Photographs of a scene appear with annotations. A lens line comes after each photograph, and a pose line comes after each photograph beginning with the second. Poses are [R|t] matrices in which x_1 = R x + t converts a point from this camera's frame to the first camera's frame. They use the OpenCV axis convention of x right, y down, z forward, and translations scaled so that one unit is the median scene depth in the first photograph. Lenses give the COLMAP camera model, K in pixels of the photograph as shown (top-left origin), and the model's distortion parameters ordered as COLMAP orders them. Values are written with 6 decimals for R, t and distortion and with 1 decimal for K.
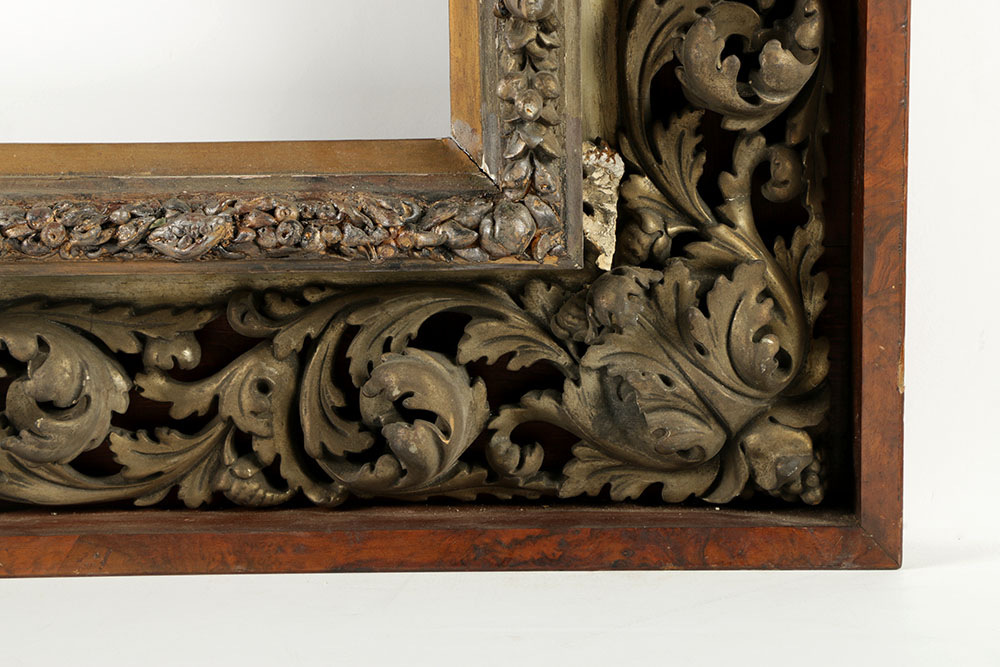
lens RADIAL K [[2167.3, 0, 500.0], [0, 2167.3, 333.5], [0, 0, 1]] dist [0.228703, 0.173183]
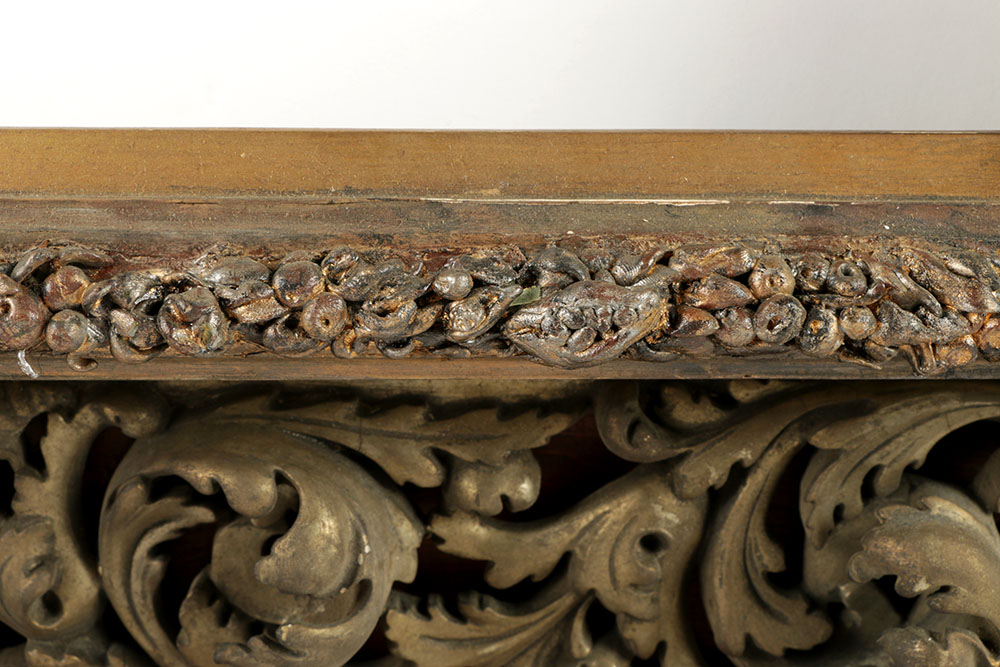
lens RADIAL K [[1526.7, 0, 500.0], [0, 1526.7, 333.5], [0, 0, 1]] dist [-0.012370, 0.043635]
pose [[0.998381, 0.008808, 0.056195, -0.176896], [-0.016731, 0.989709, 0.142116, -0.090290], [-0.054365, -0.142827, 0.988254, 0.619631]]
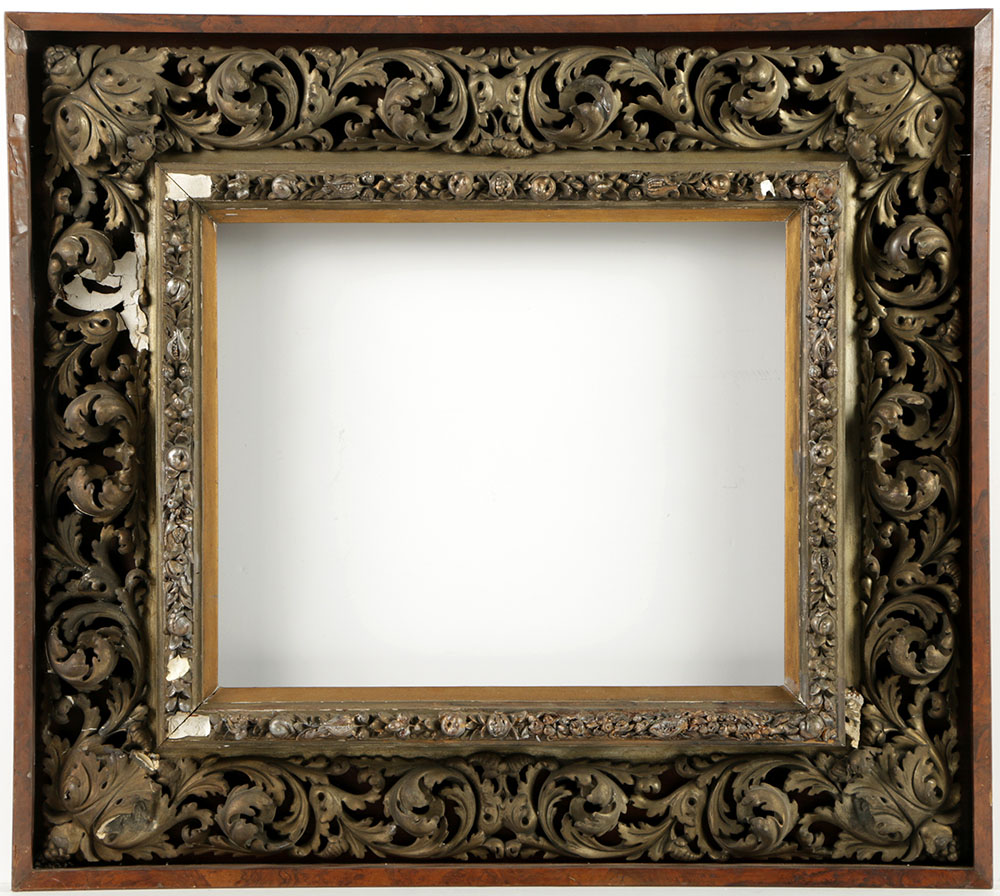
lens RADIAL K [[5511.5, 0, 499.4], [0, 5511.5, 477.3], [0, 0, 1]] dist [0.840256, 9.482033]
pose [[0.999838, 0.013668, 0.011696, -0.371443], [-0.012129, 0.992355, -0.122820, 0.383250], [-0.013285, 0.122659, 0.992360, -4.477512]]
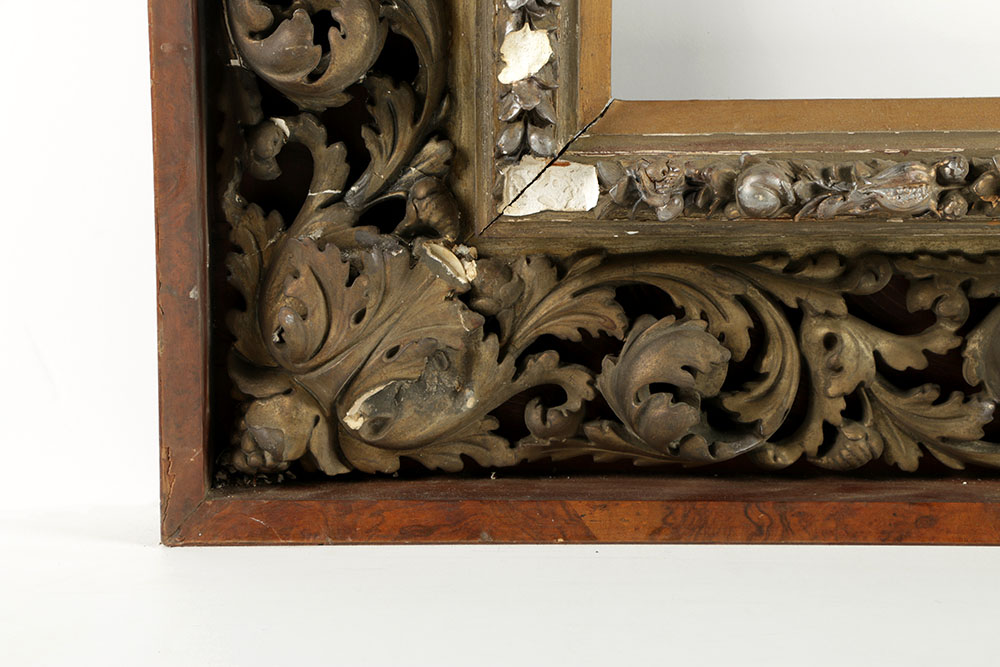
lens RADIAL K [[2167.3, 0, 500.0], [0, 2167.3, 333.5], [0, 0, 1]] dist [0.228703, 0.173183]
pose [[0.999738, 0.012098, 0.019456, -0.649664], [-0.012139, 0.999924, 0.001959, 0.020796], [-0.019430, -0.002195, 0.999809, 0.040382]]
